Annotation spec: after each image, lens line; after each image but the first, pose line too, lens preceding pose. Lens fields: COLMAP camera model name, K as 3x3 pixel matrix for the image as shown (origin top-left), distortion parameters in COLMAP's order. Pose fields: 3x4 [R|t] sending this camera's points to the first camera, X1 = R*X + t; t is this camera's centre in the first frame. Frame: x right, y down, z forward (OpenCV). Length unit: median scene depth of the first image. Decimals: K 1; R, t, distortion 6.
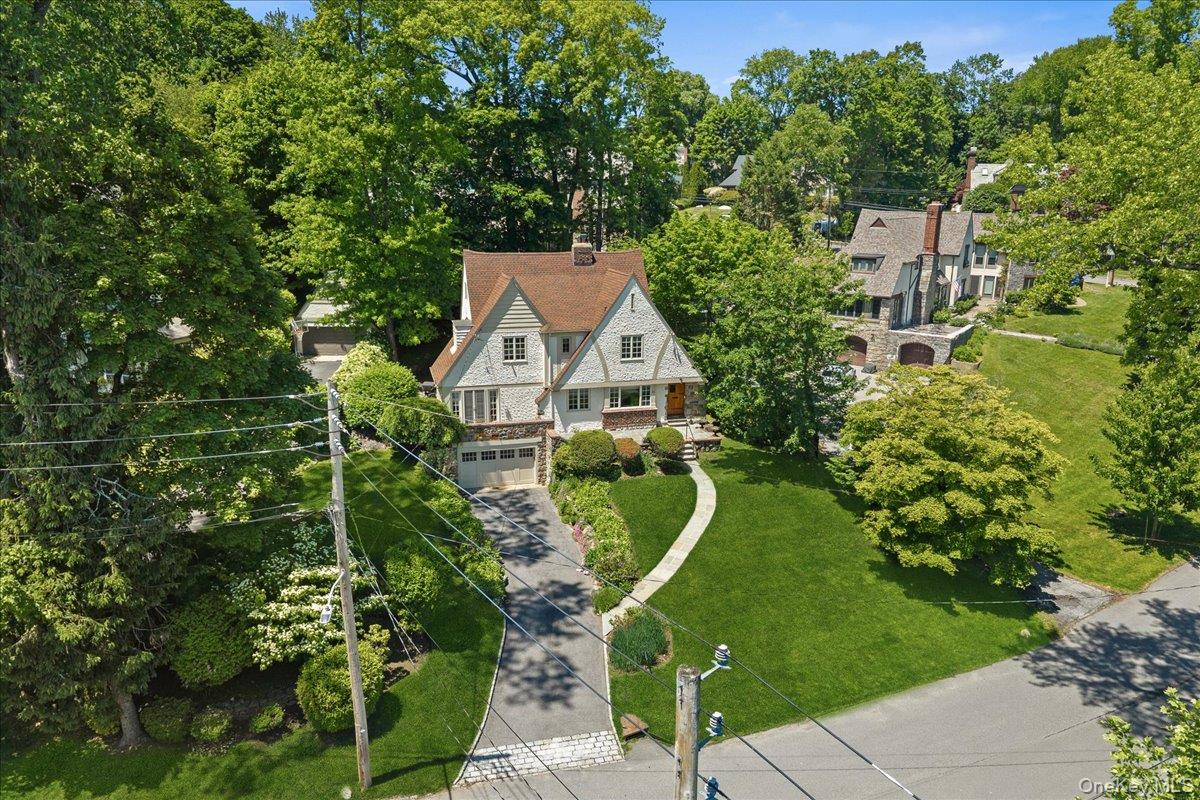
lens RADIAL K [[802.2, 0, 600.0], [0, 802.2, 400.0], [0, 0, 1]] dist [0.018793, -0.004431]
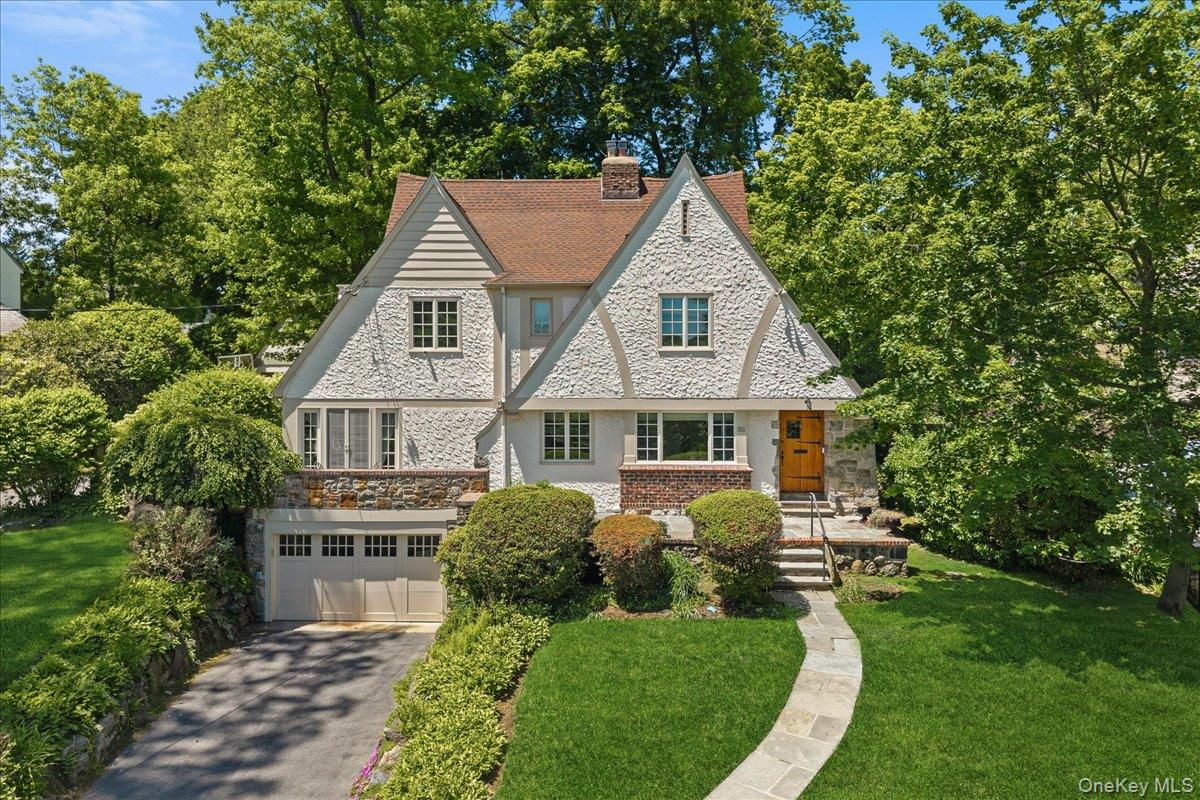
lens RADIAL K [[814.1, 0, 597.1], [0, 814.1, 374.2], [0, 0, 1]] dist [0.047173, -0.080869]
pose [[0.956360, -0.011026, -0.291983, 0.125978], [-0.062826, 0.968155, -0.242339, 0.076038], [0.285357, 0.250108, 0.925212, 0.584827]]
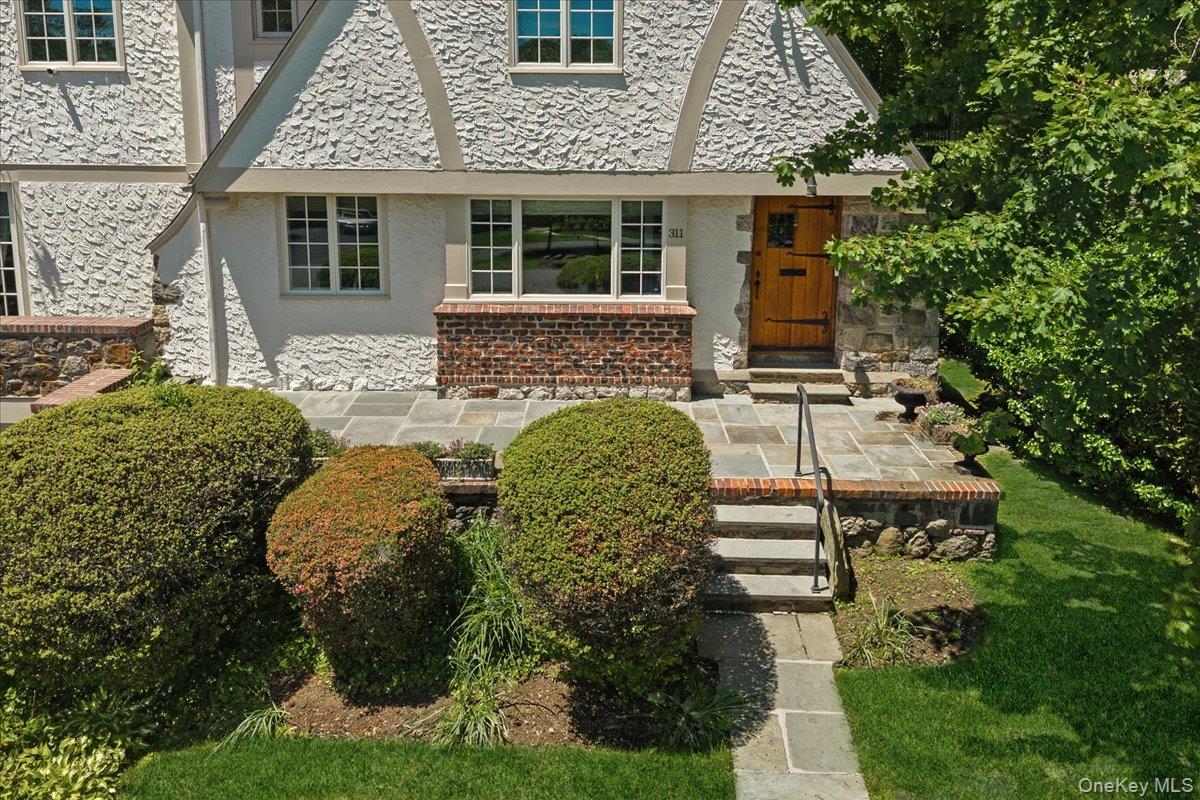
lens RADIAL K [[944.4, 0, 601.2], [0, 944.4, 283.6], [0, 0, 1]] dist [0.087063, -0.161604]
pose [[0.958770, 0.049567, -0.279826, 0.124554], [-0.066324, 0.996508, -0.050728, 0.018924], [0.276334, 0.067196, 0.958710, 0.778244]]
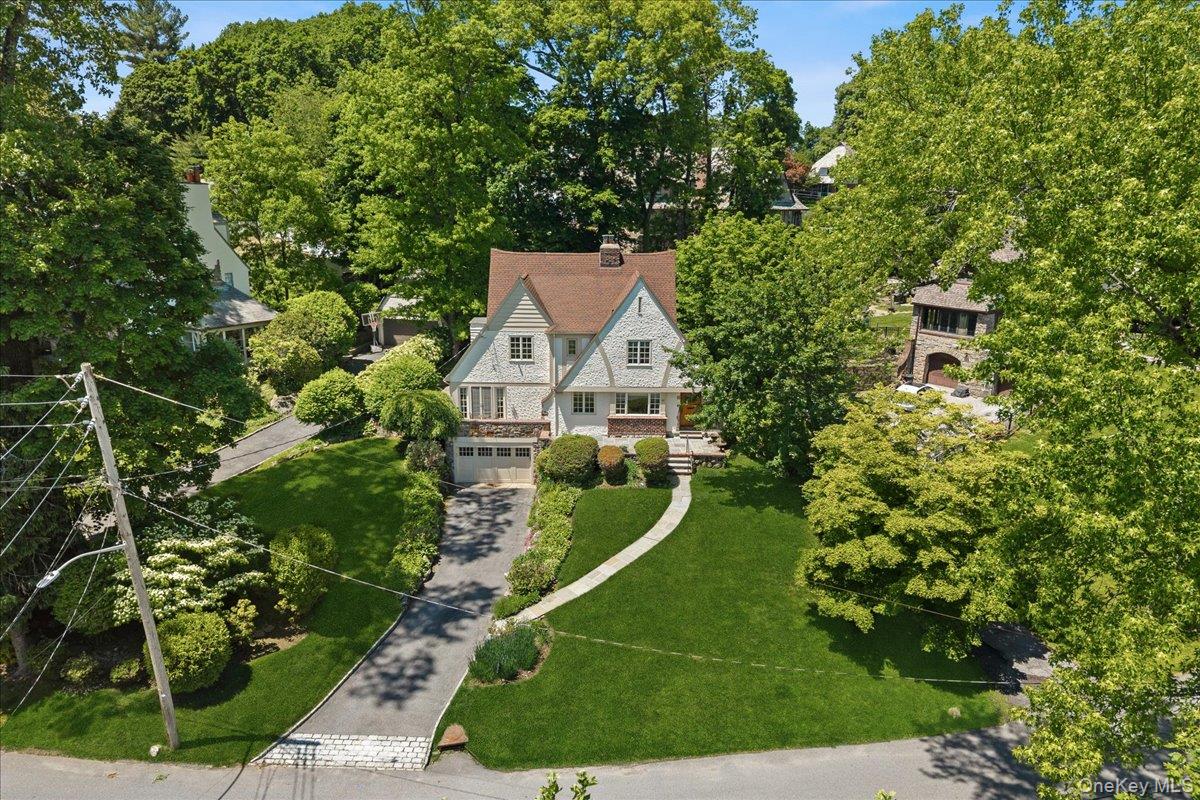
lens RADIAL K [[802.2, 0, 600.0], [0, 802.2, 400.0], [0, 0, 1]] dist [0.018793, -0.004431]
pose [[0.963411, 0.067595, -0.259364, 0.252319], [-0.068058, 0.997655, 0.007207, -0.012865], [0.259243, 0.010708, 0.965753, 0.056821]]
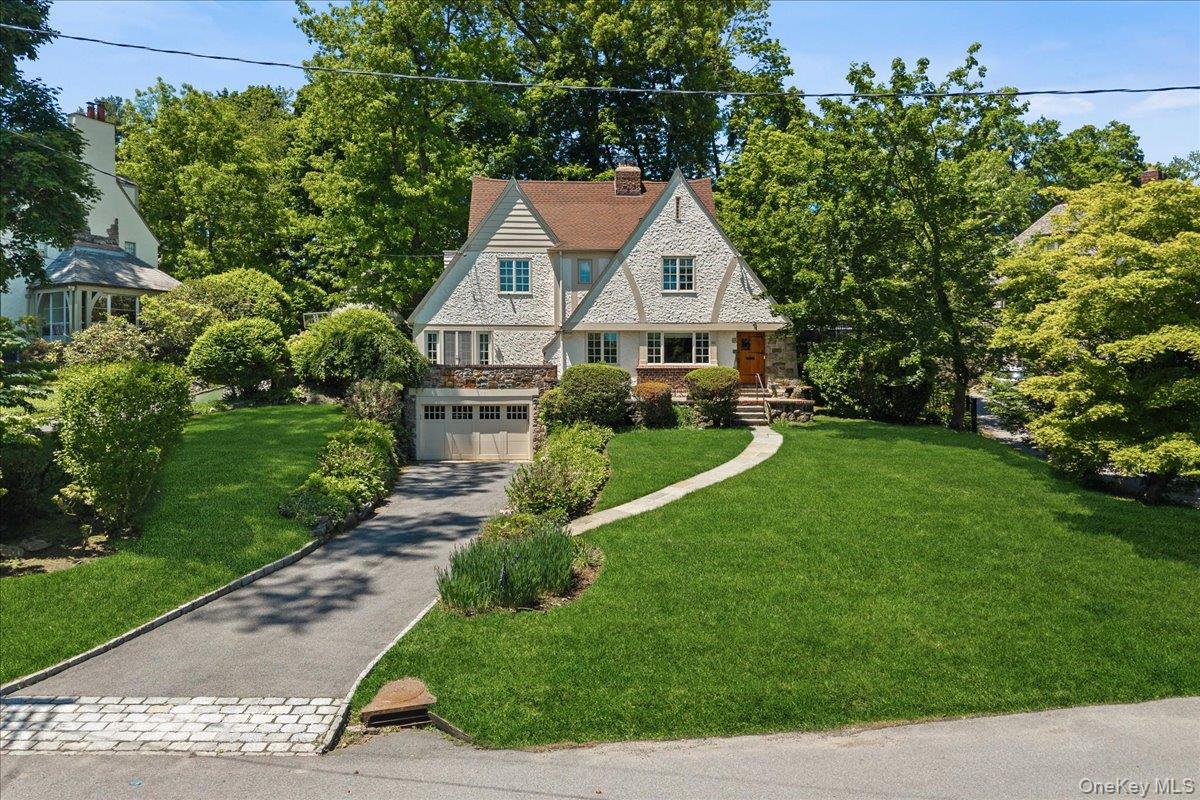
lens RADIAL K [[814.1, 0, 597.1], [0, 814.1, 374.2], [0, 0, 1]] dist [0.047173, -0.080869]
pose [[0.973001, -0.010354, -0.230568, 0.135483], [-0.047091, 0.969072, -0.242242, 0.197368], [0.225946, 0.246559, 0.942421, 0.341098]]
